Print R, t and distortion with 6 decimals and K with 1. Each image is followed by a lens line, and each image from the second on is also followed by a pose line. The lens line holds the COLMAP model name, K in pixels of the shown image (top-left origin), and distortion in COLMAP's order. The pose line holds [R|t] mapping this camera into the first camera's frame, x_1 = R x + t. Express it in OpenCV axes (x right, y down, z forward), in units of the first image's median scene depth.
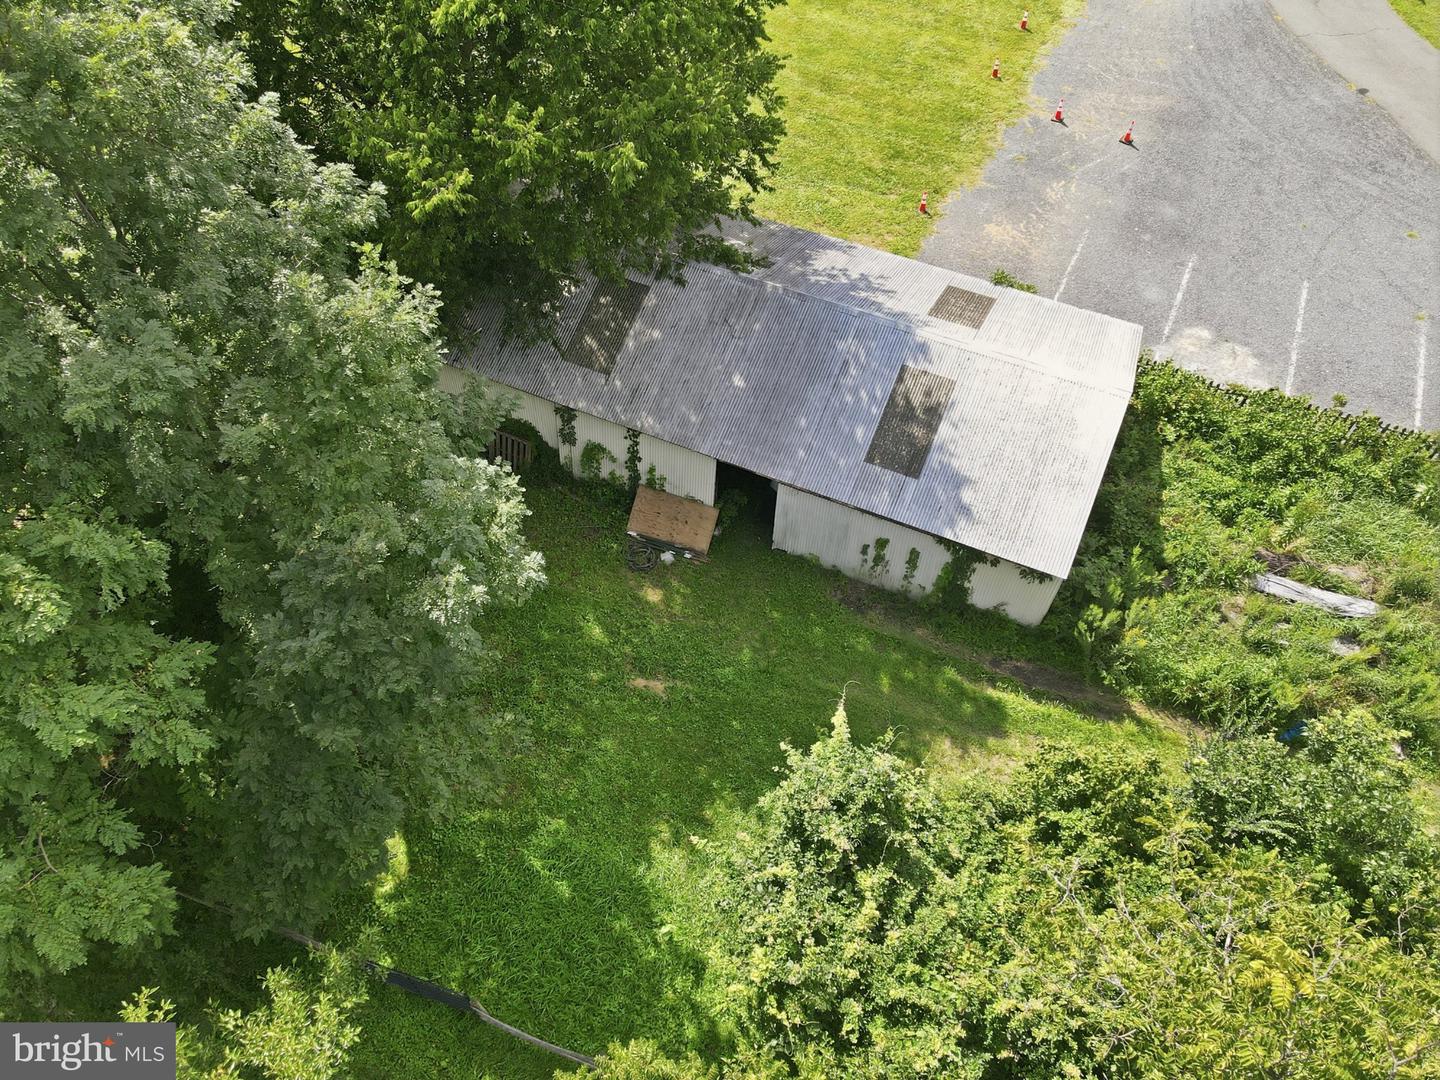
lens RADIAL K [[1041.8, 0, 714.3], [0, 1041.8, 541.9], [0, 0, 1]] dist [0.011056, 0.009321]
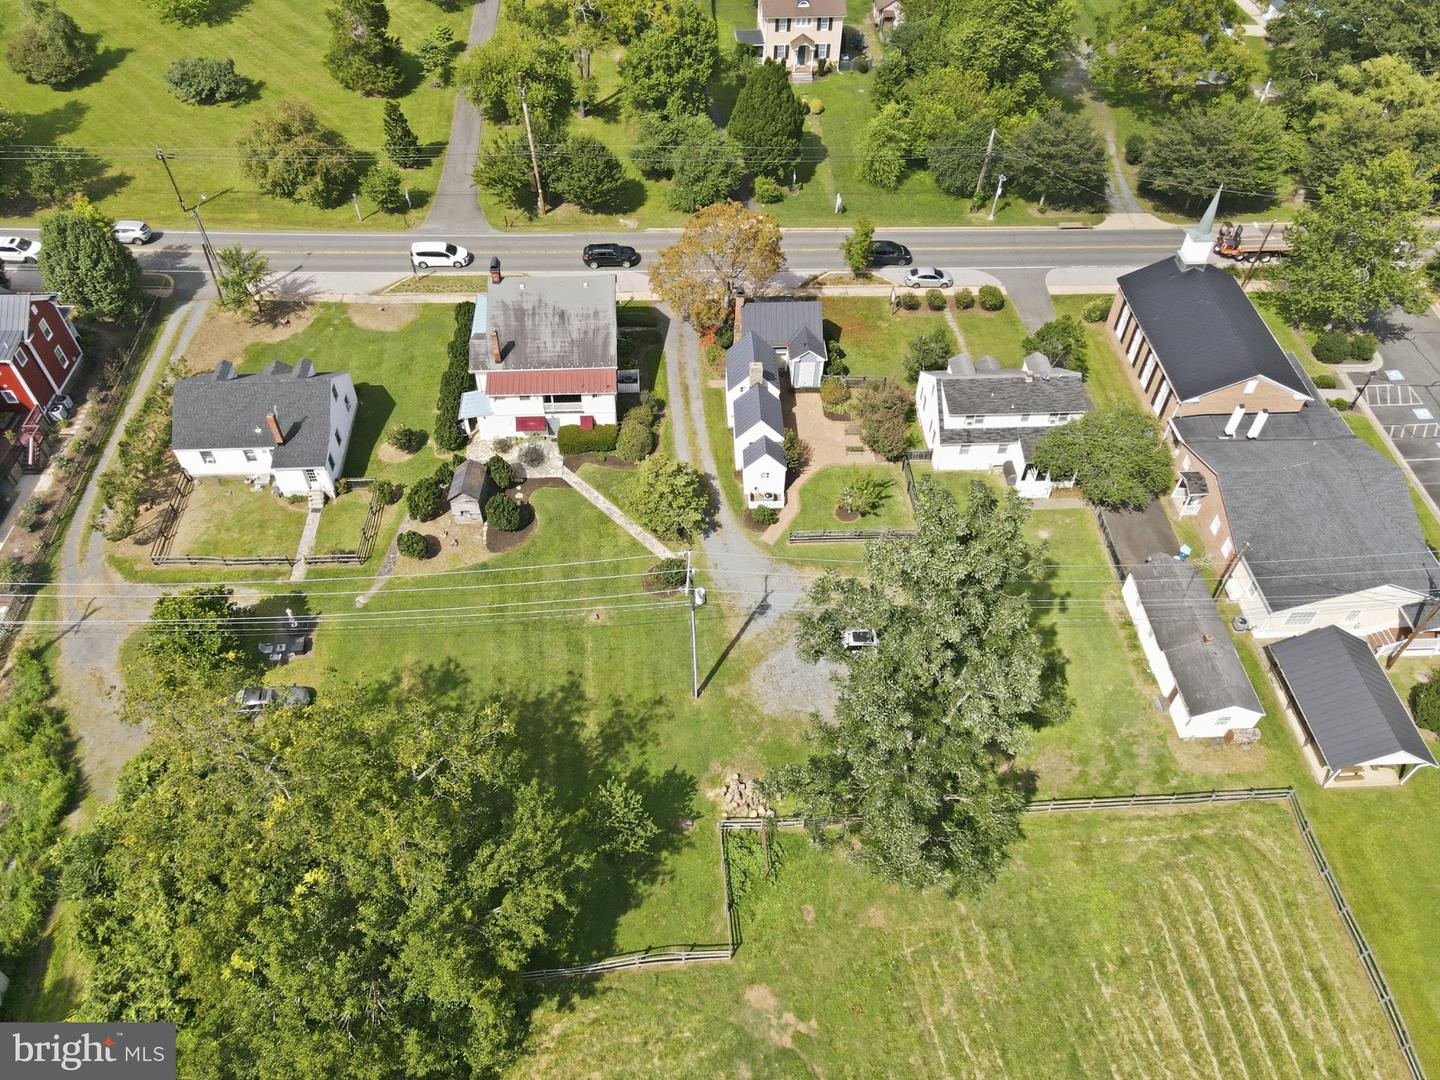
lens RADIAL K [[1041.8, 0, 714.3], [0, 1041.8, 541.9], [0, 0, 1]] dist [0.011056, 0.009321]
pose [[-0.464432, -0.668653, 0.580694, -1.421169], [0.708810, 0.112448, 0.696379, -0.682948], [-0.530934, 0.735023, 0.421724, -1.949361]]
